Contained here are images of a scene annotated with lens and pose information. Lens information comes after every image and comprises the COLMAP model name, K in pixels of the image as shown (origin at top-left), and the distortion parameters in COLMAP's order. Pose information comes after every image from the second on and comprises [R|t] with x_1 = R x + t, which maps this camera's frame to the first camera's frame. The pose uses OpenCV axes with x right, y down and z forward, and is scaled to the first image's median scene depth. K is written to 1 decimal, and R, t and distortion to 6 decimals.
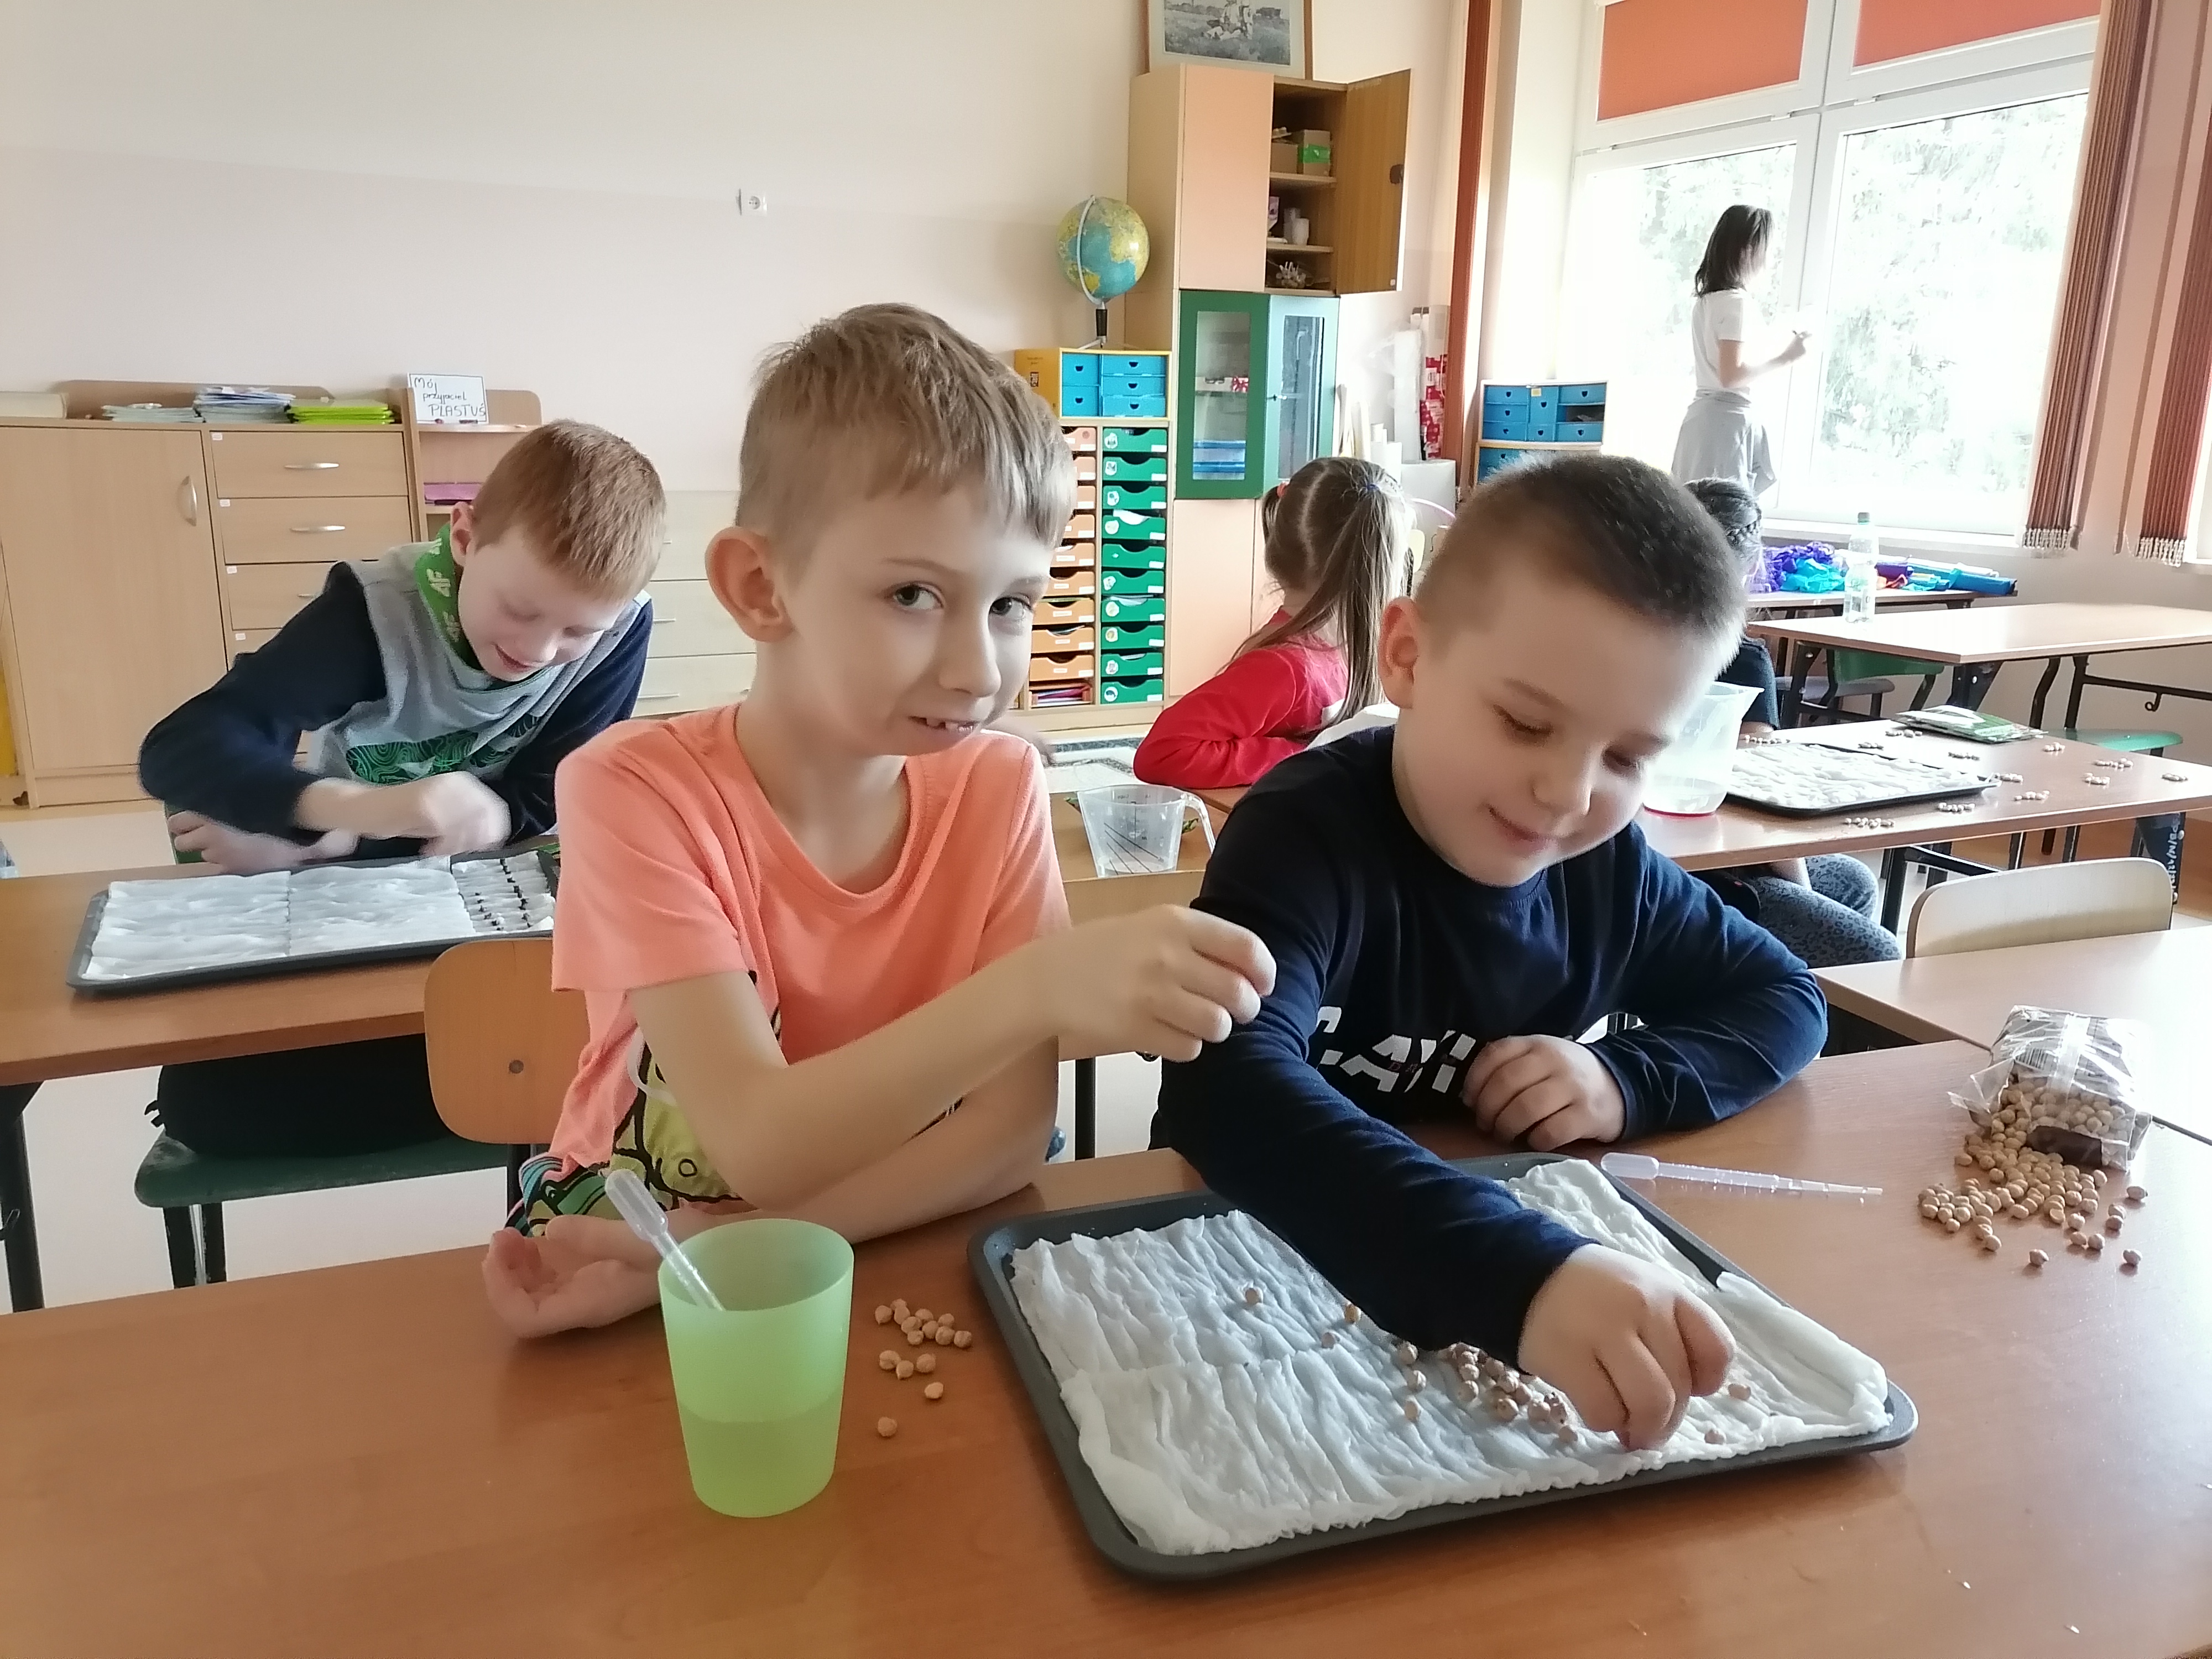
lens RADIAL K [[1683.6, 0, 1106.0], [0, 1683.6, 829.5], [0, 0, 1]] dist [0.044793, -0.003280]
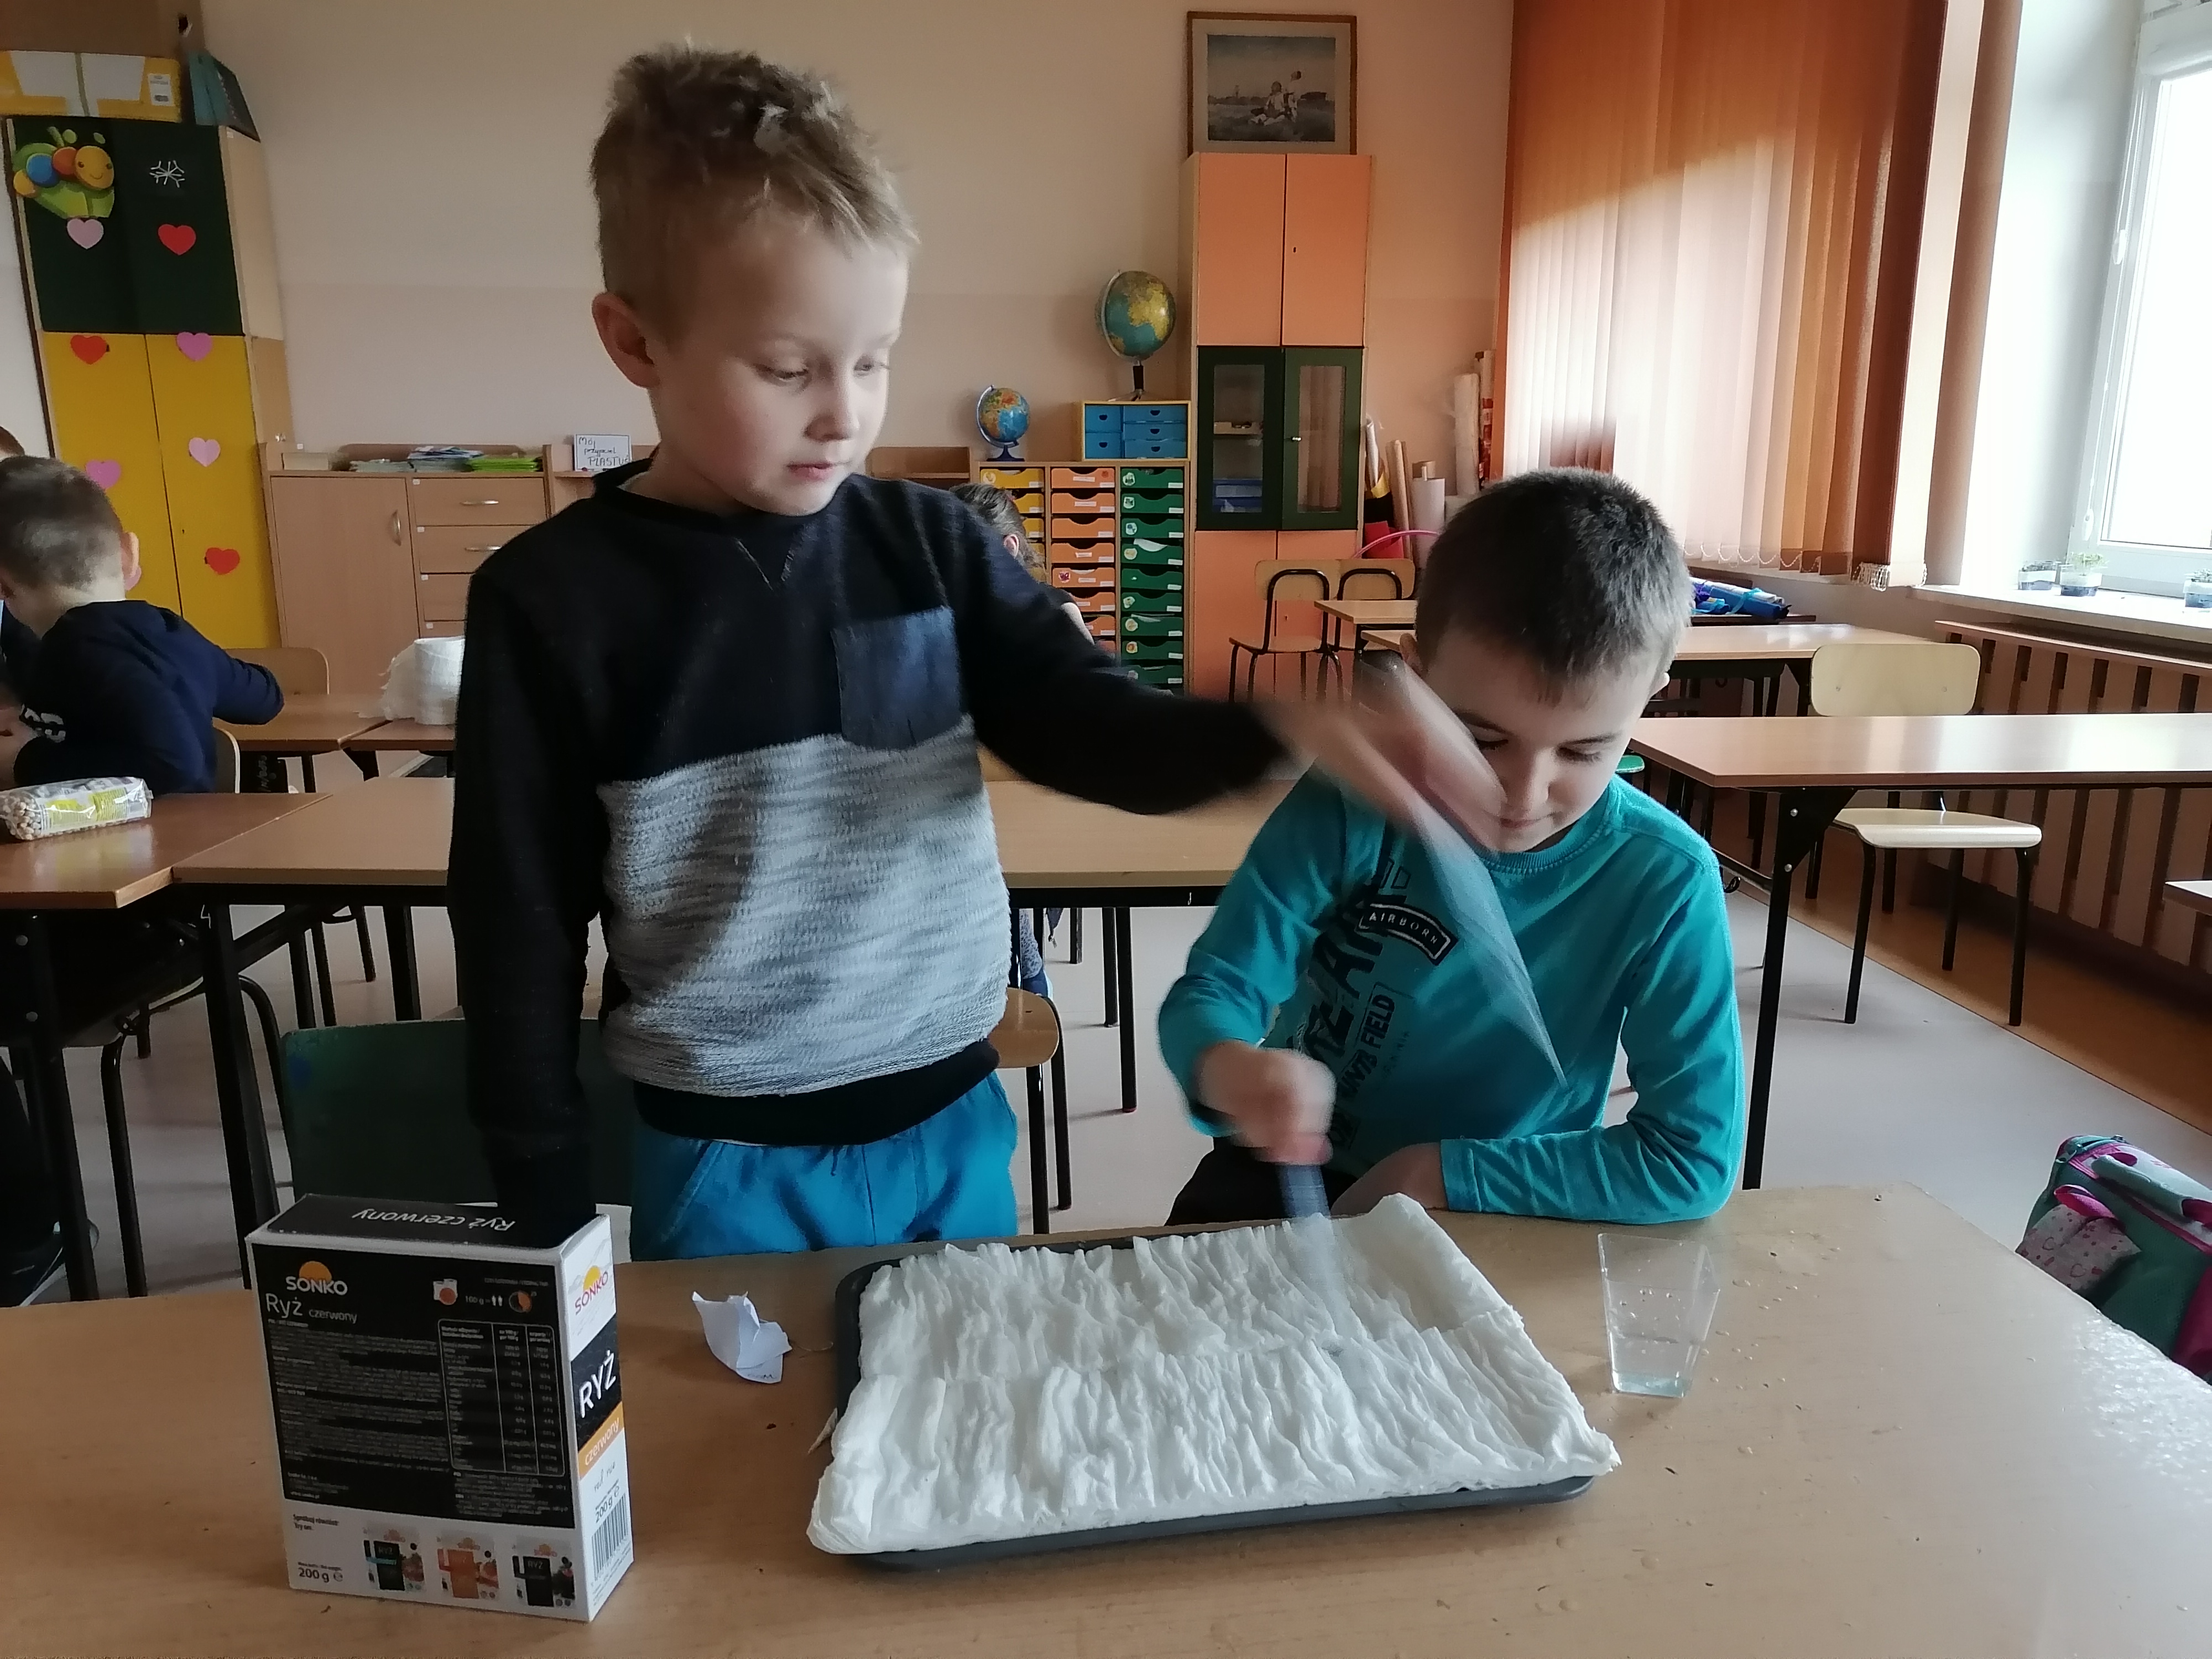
lens RADIAL K [[1683.6, 0, 1106.0], [0, 1683.6, 829.5], [0, 0, 1]] dist [0.044793, -0.003280]
pose [[0.935918, 0.062360, -0.346654, 0.397907], [-0.071689, 0.997327, -0.014143, 0.025546], [0.344846, 0.038088, 0.937886, -0.076114]]
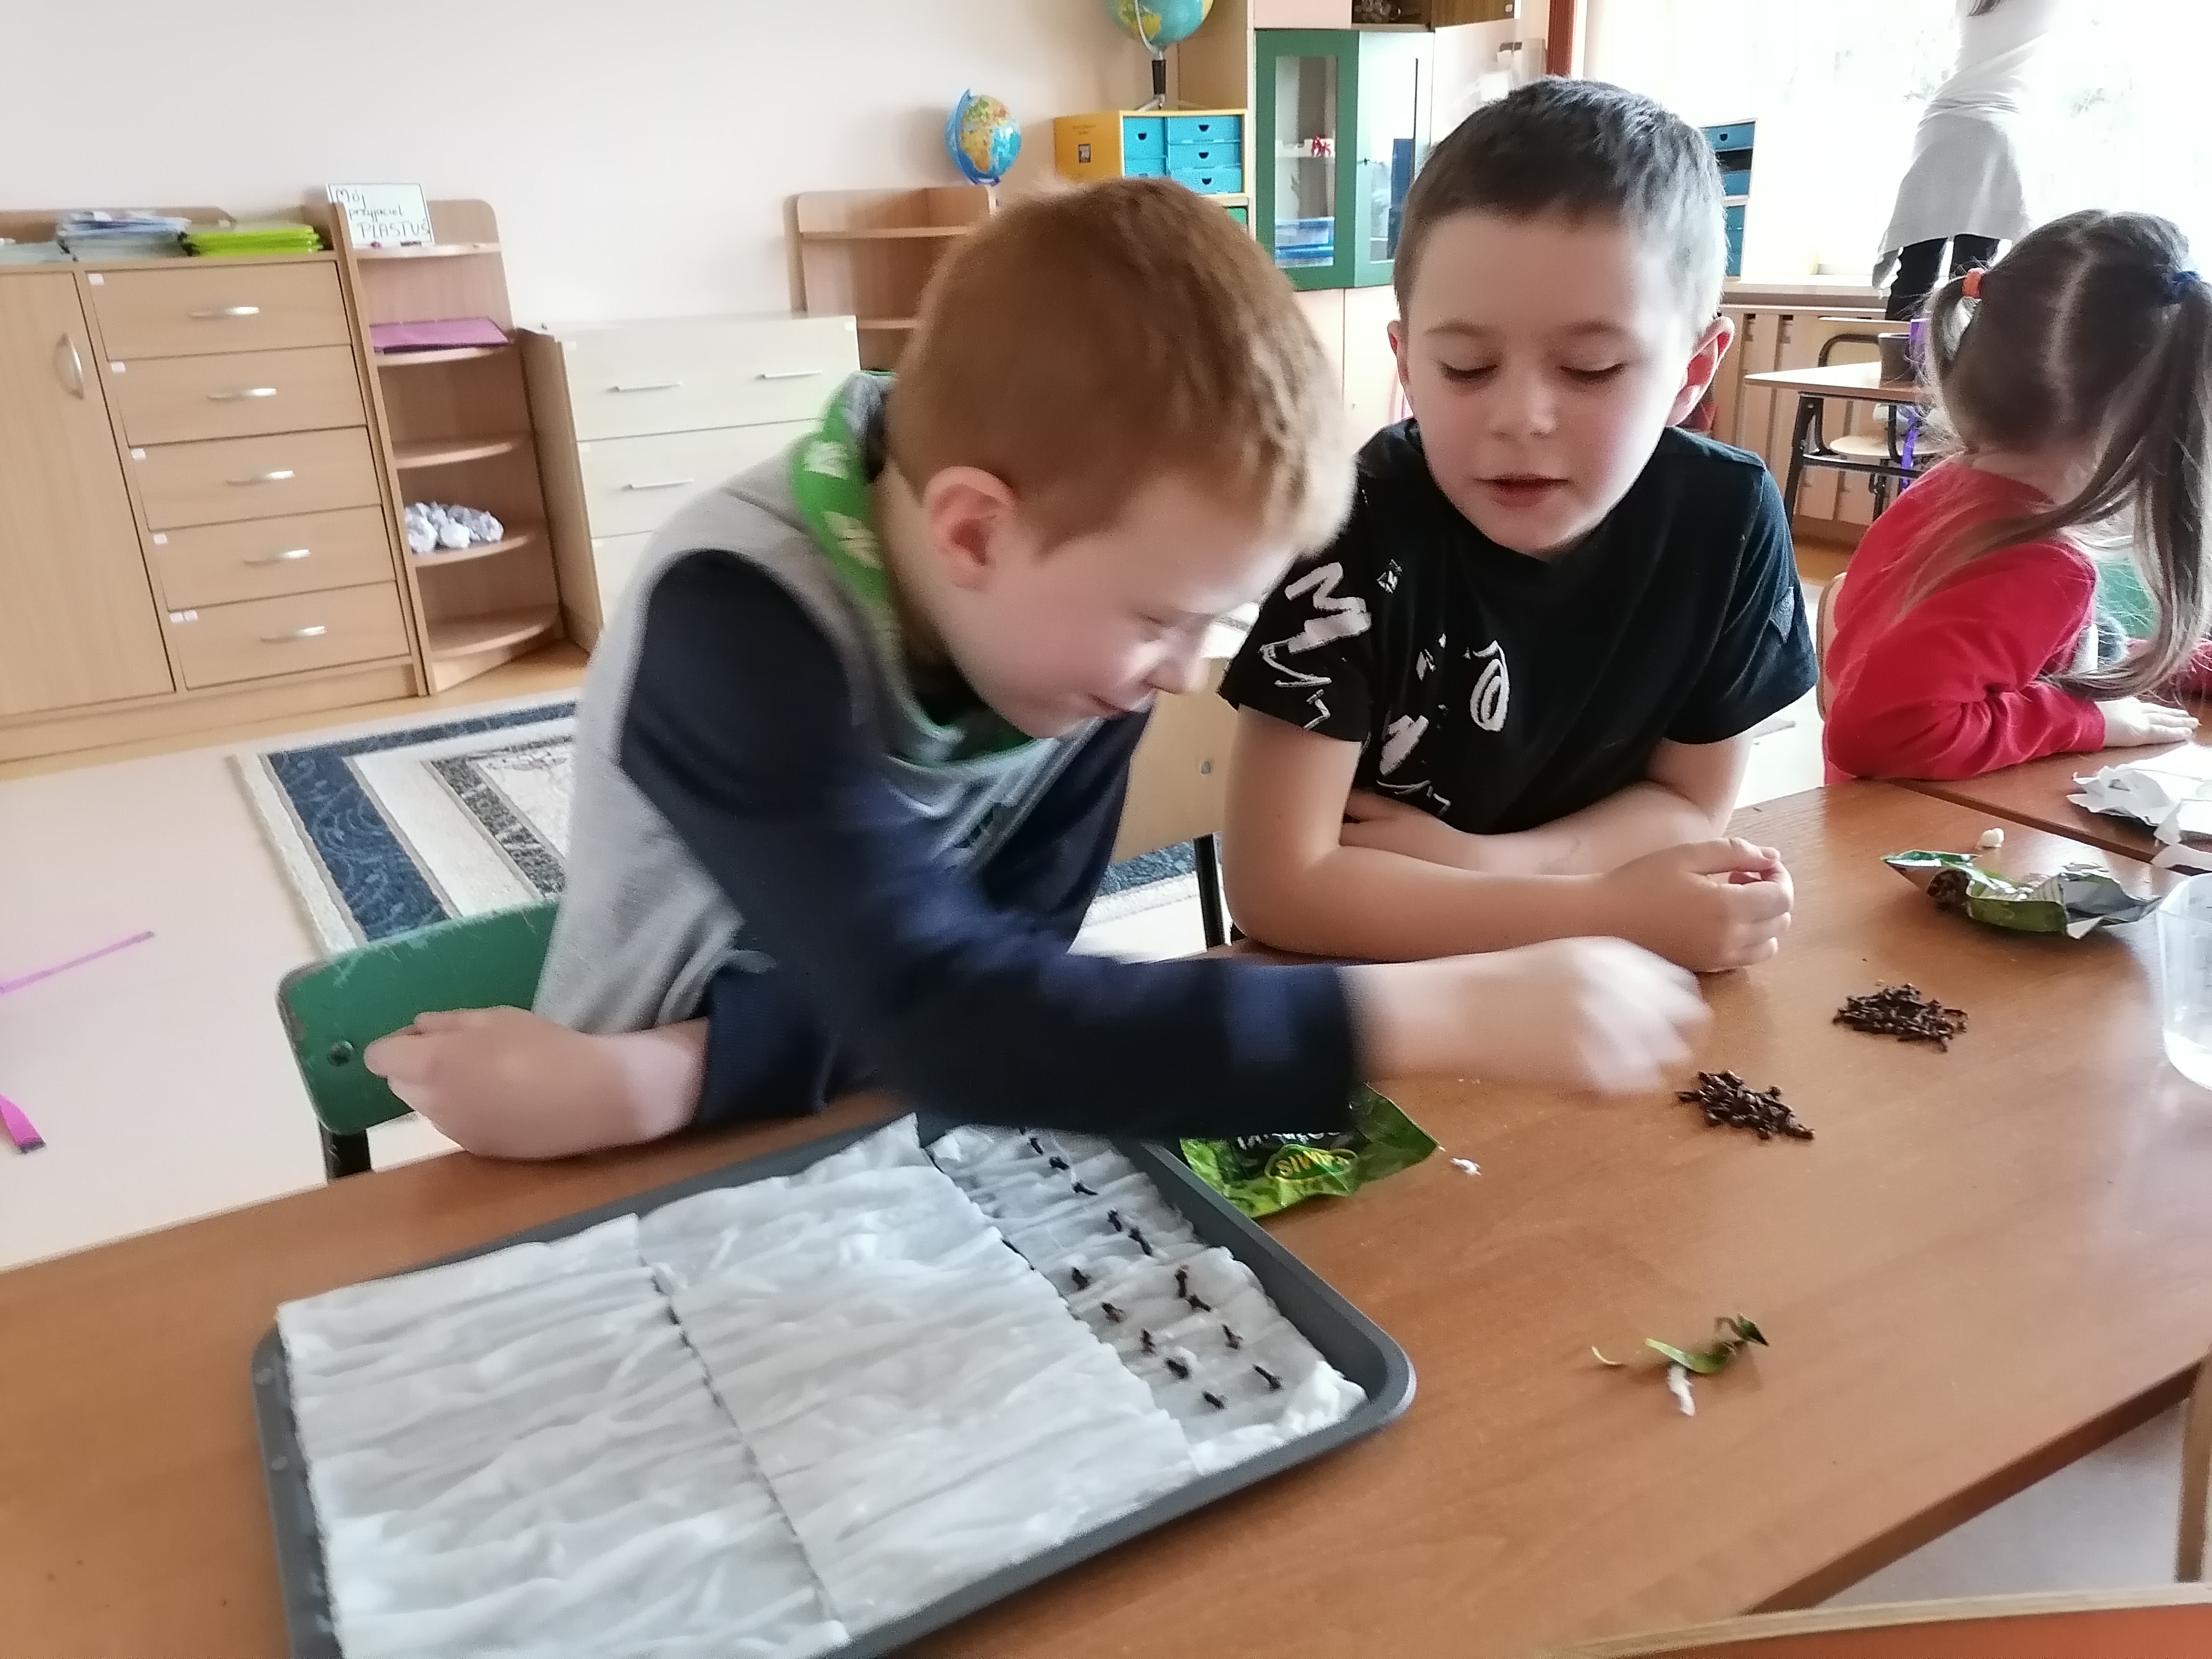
lens RADIAL K [[1703.0, 0, 1107.3], [0, 1703.0, 842.6], [0, 0, 1]] dist [0.005602, 0.044002]
pose [[0.996520, -0.070302, 0.044779, -0.091906], [0.064550, 0.990791, 0.119021, -0.031900], [-0.052734, -0.115716, 0.991881, 0.135403]]
